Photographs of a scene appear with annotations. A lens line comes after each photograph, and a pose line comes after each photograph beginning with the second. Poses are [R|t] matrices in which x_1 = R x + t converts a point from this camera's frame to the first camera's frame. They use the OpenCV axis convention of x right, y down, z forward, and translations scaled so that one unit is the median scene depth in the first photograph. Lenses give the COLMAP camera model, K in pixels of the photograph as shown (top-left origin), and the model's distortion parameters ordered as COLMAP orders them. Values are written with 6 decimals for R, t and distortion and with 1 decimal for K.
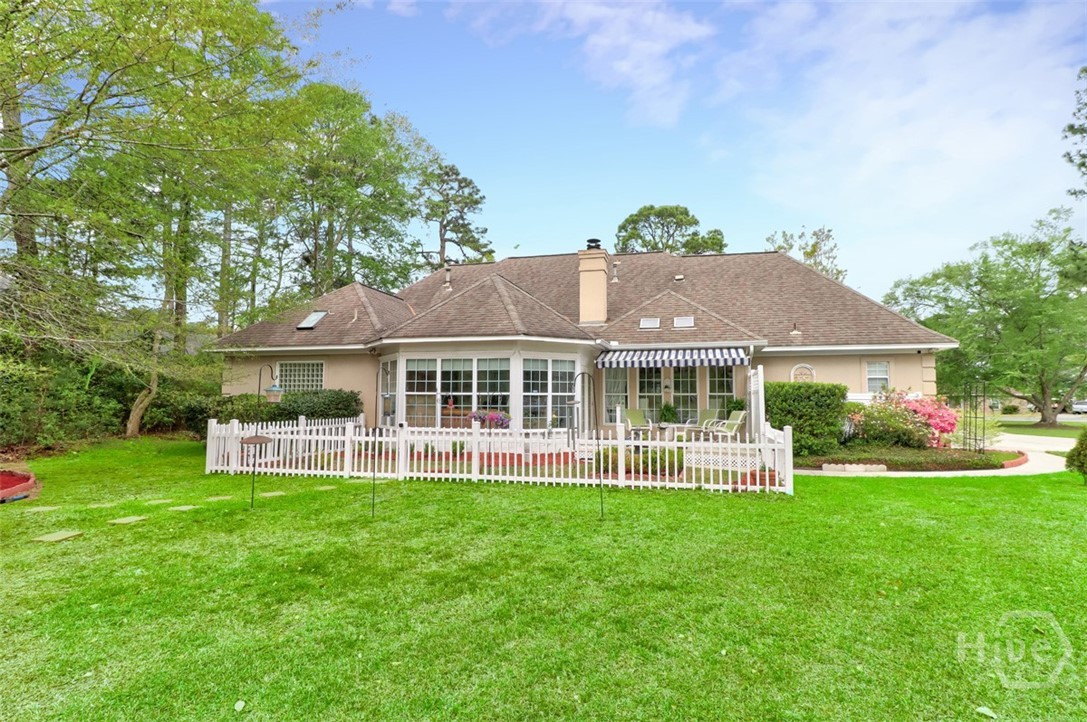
lens RADIAL K [[561.5, 0, 543.5], [0, 561.5, 361.0], [0, 0, 1]] dist [0.002428, 0.000308]
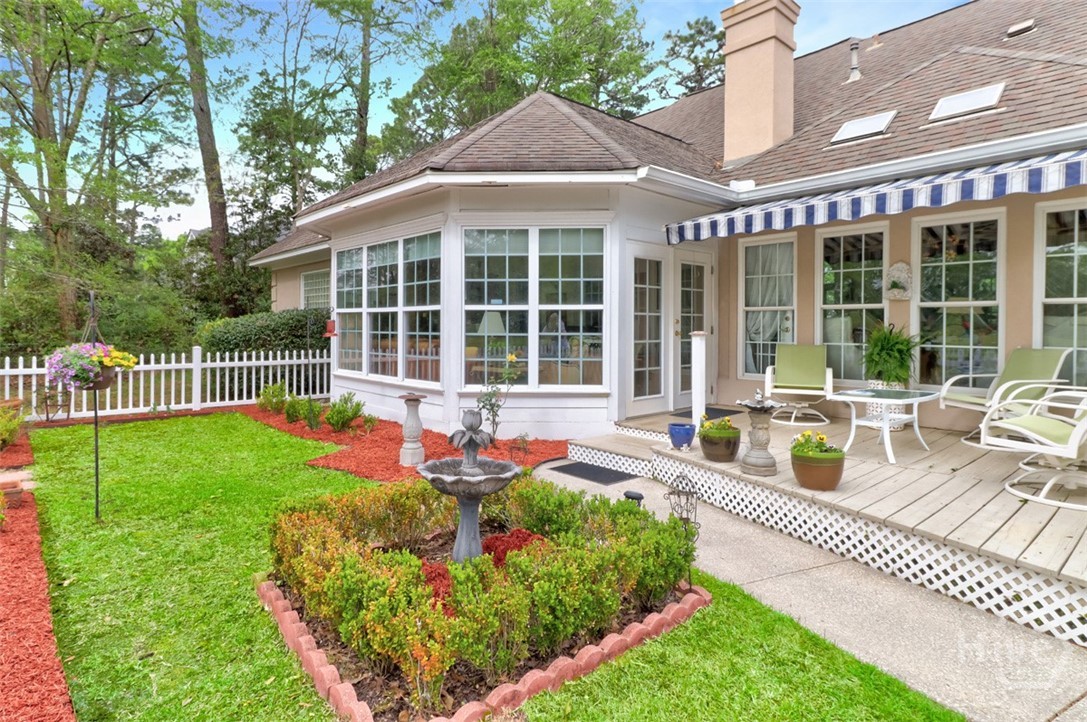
lens RADIAL K [[579.3, 0, 532.8], [0, 579.3, 331.8], [0, 0, 1]] dist [0.005737, 0.000976]
pose [[0.829708, 0.004132, -0.558183, 0.237205], [0.036932, 0.997375, 0.062281, 0.044253], [0.556975, -0.072290, 0.827377, 0.553550]]
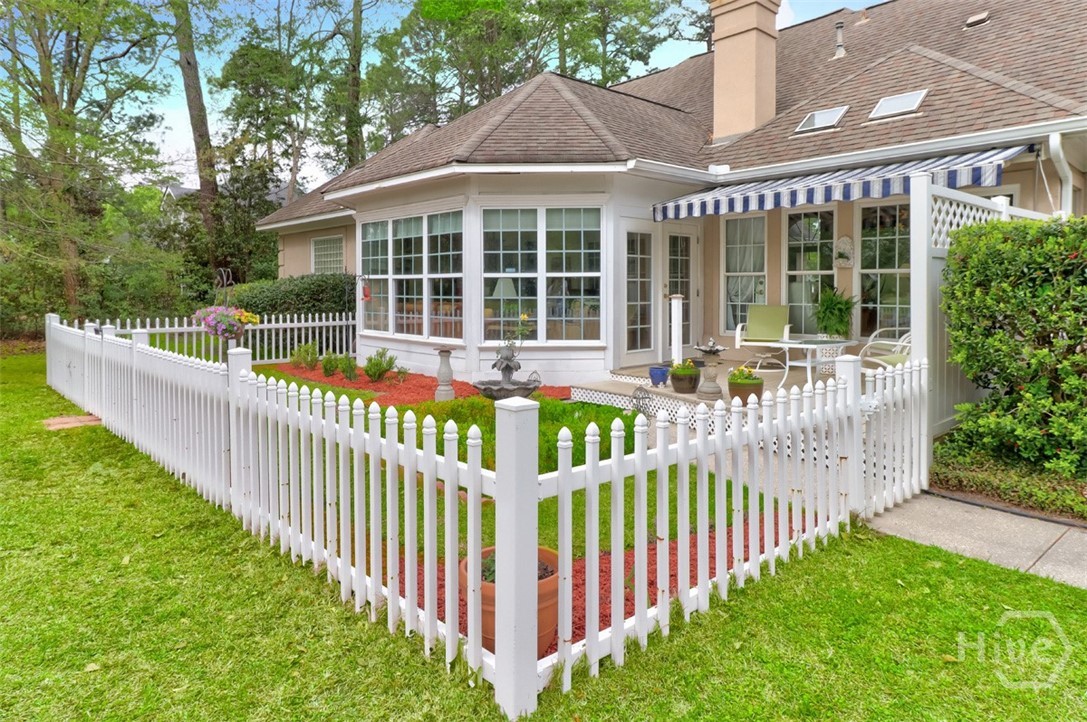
lens RADIAL K [[664.9, 0, 541.6], [0, 664.9, 302.4], [0, 0, 1]] dist [0.000795, -0.000633]
pose [[0.835591, 0.007174, -0.549305, 0.314589], [0.041964, 0.996160, 0.076845, 0.032742], [0.547747, -0.087263, 0.832081, 0.429016]]
